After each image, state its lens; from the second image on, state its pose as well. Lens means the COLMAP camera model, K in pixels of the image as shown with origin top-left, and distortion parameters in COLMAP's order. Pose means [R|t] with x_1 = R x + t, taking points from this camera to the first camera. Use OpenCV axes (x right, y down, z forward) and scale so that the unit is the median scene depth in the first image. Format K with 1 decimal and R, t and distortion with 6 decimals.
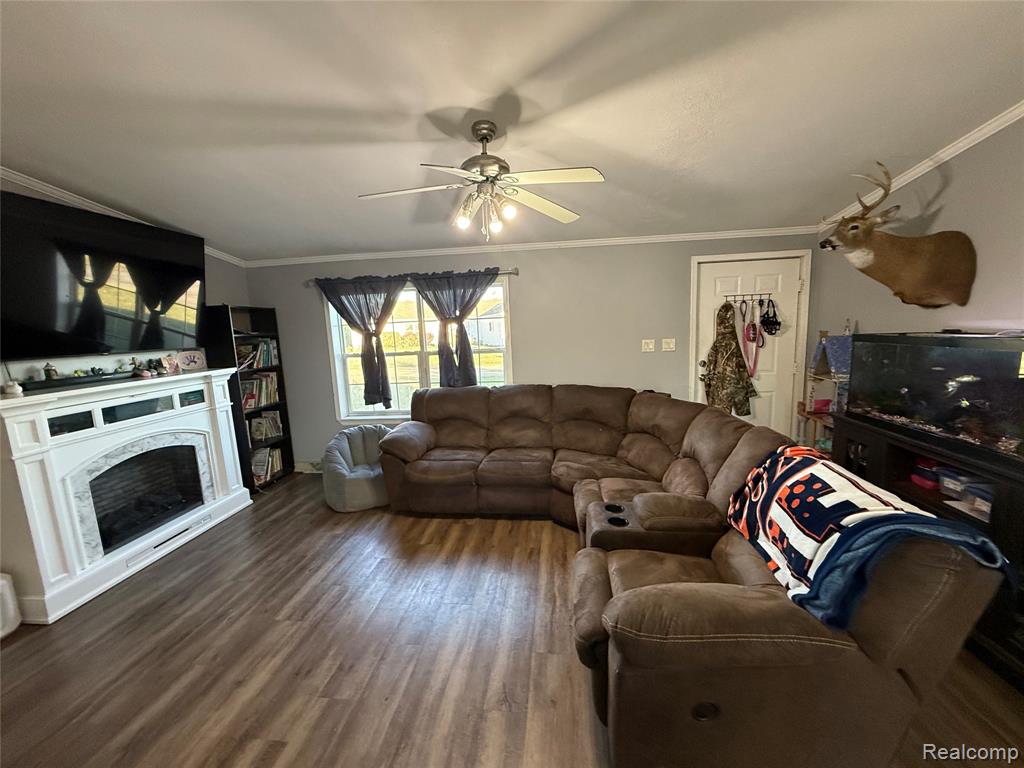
lens RADIAL K [[405.1, 0, 512.2], [0, 405.1, 381.9], [0, 0, 1]] dist [-0.001207, -0.000041]
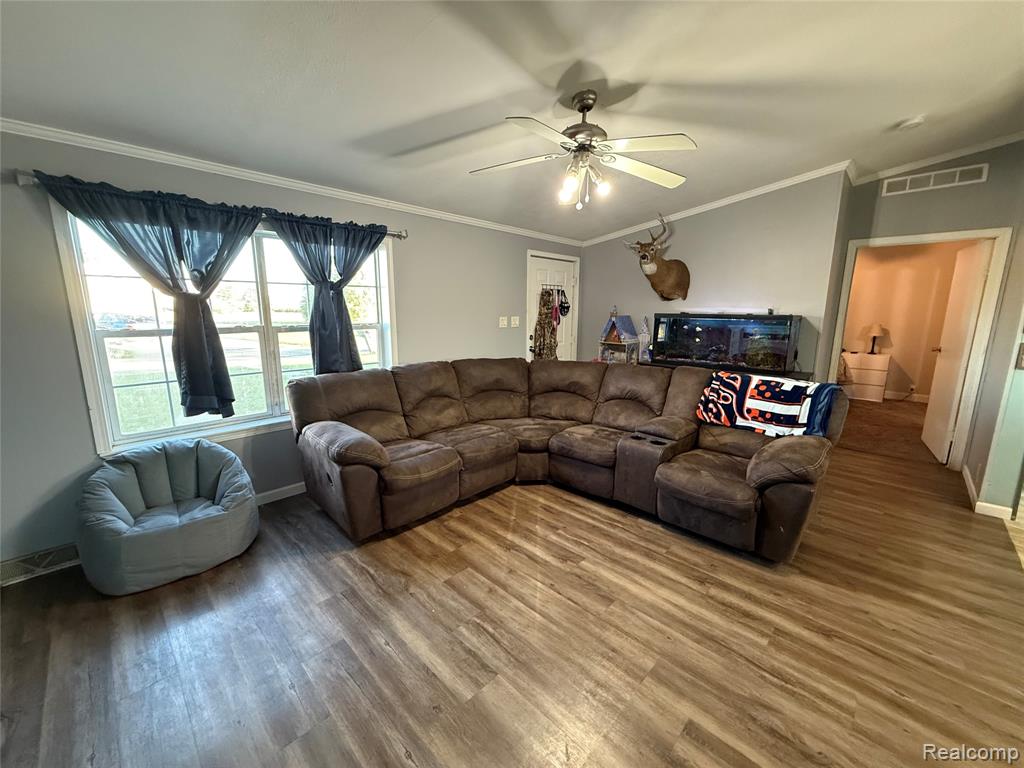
lens RADIAL K [[405.1, 0, 511.5], [0, 405.1, 382.4], [0, 0, 1]] dist [-0.001207, -0.000041]
pose [[0.611917, -0.099773, 0.784604, -0.616511], [0.079809, 0.994737, 0.064251, 0.008449], [-0.786885, 0.023302, 0.616660, 0.304927]]
